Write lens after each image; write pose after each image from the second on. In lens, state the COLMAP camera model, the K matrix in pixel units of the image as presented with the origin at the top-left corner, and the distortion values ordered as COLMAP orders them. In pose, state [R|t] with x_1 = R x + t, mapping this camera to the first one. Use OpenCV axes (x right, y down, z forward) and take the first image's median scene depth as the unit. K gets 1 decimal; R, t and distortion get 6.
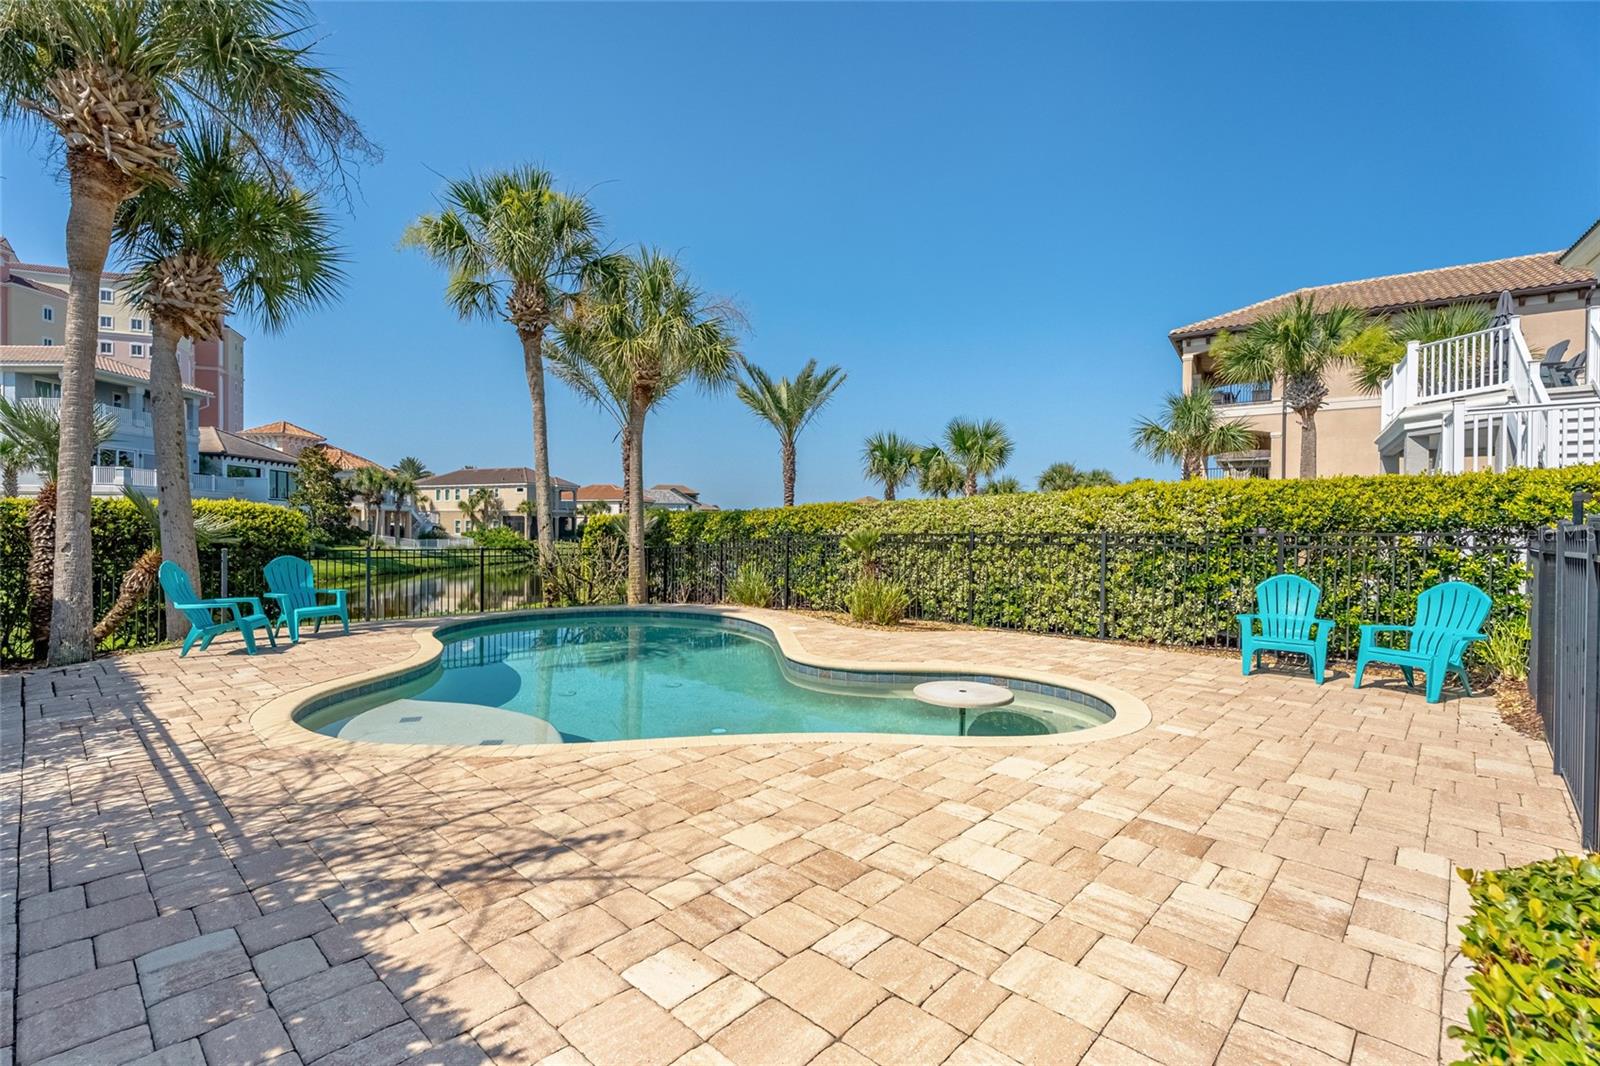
lens RADIAL K [[726.2, 0, 803.6], [0, 726.2, 536.8], [0, 0, 1]] dist [0.004705, -0.002254]
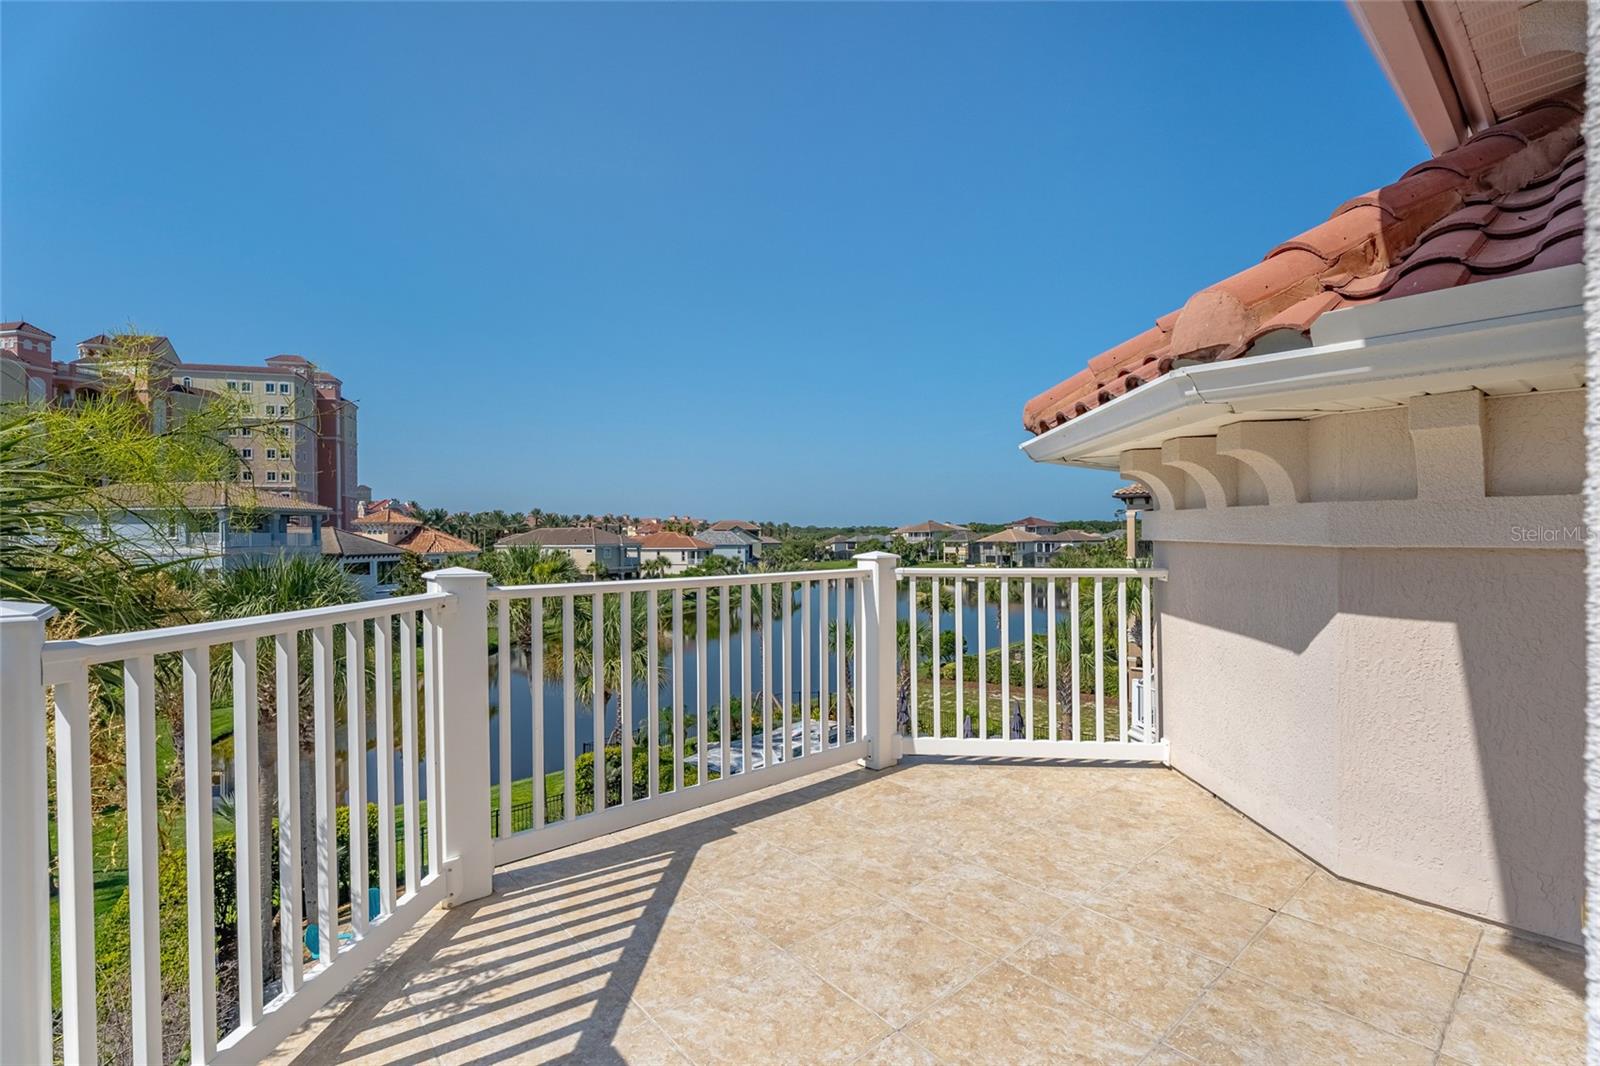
lens RADIAL K [[726.2, 0, 799.1], [0, 726.2, 534.4], [0, 0, 1]] dist [0.004705, -0.002254]
pose [[0.993503, -0.017655, -0.112427, 0.078544], [0.016836, 0.999824, -0.008230, -0.115567], [0.112552, 0.006284, 0.993626, -0.093499]]
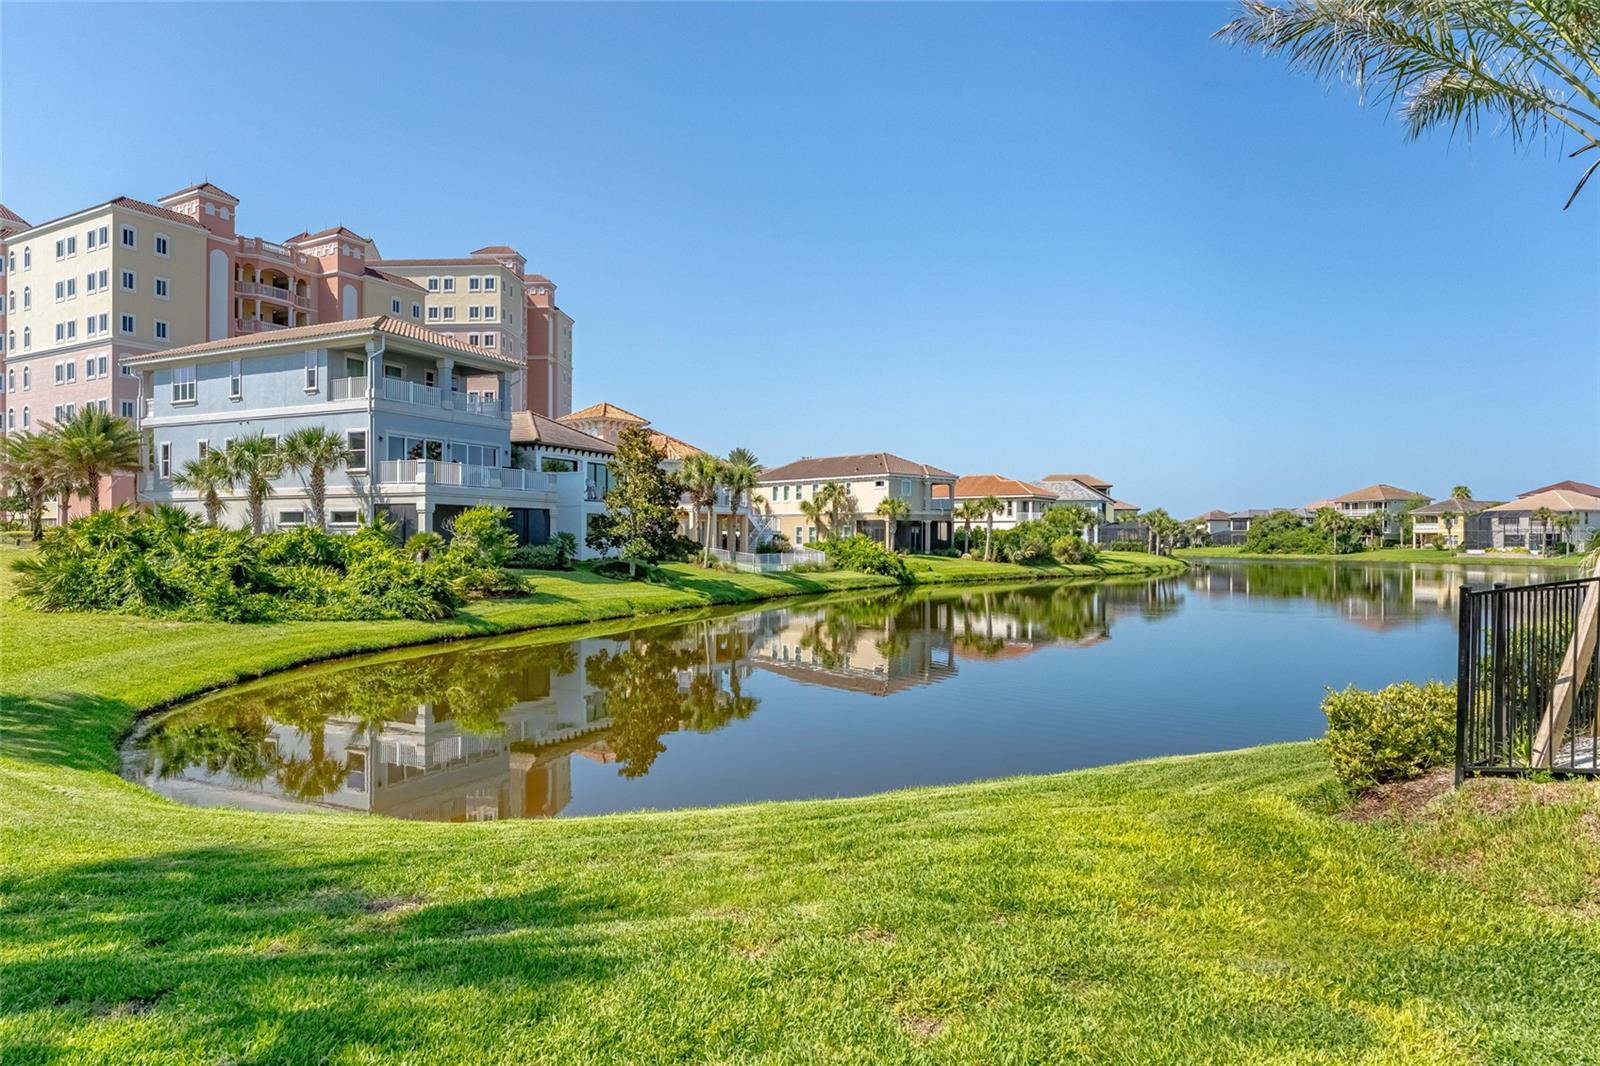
lens RADIAL K [[938.7, 0, 790.7], [0, 938.7, 540.8], [0, 0, 1]] dist [-0.014699, 0.003779]
pose [[0.907053, -0.001201, -0.421015, -0.122807], [-0.001791, 0.999976, -0.006711, -0.003121], [0.421013, 0.006841, 0.907029, 0.193242]]
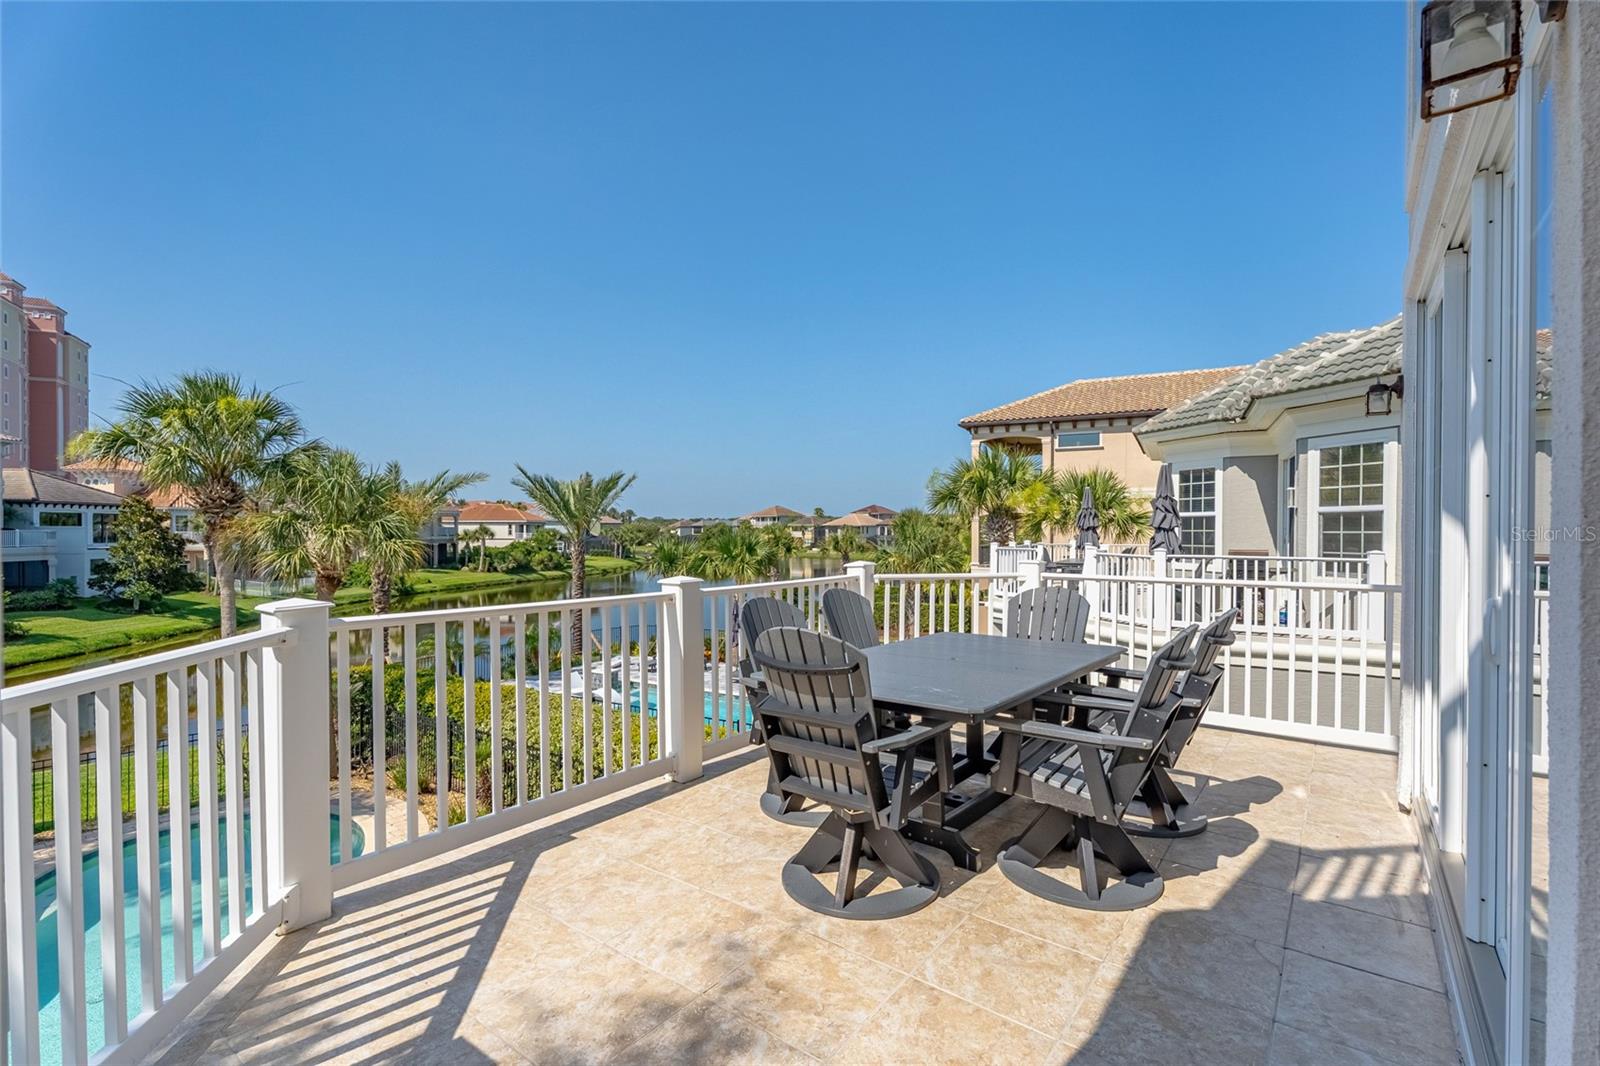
lens RADIAL K [[726.2, 0, 805.5], [0, 726.2, 536.1], [0, 0, 1]] dist [0.004705, -0.002254]
pose [[0.994648, -0.005589, 0.103171, 0.086678], [0.005287, 0.999981, 0.003200, -0.061284], [-0.103187, -0.002637, 0.994659, -0.033455]]
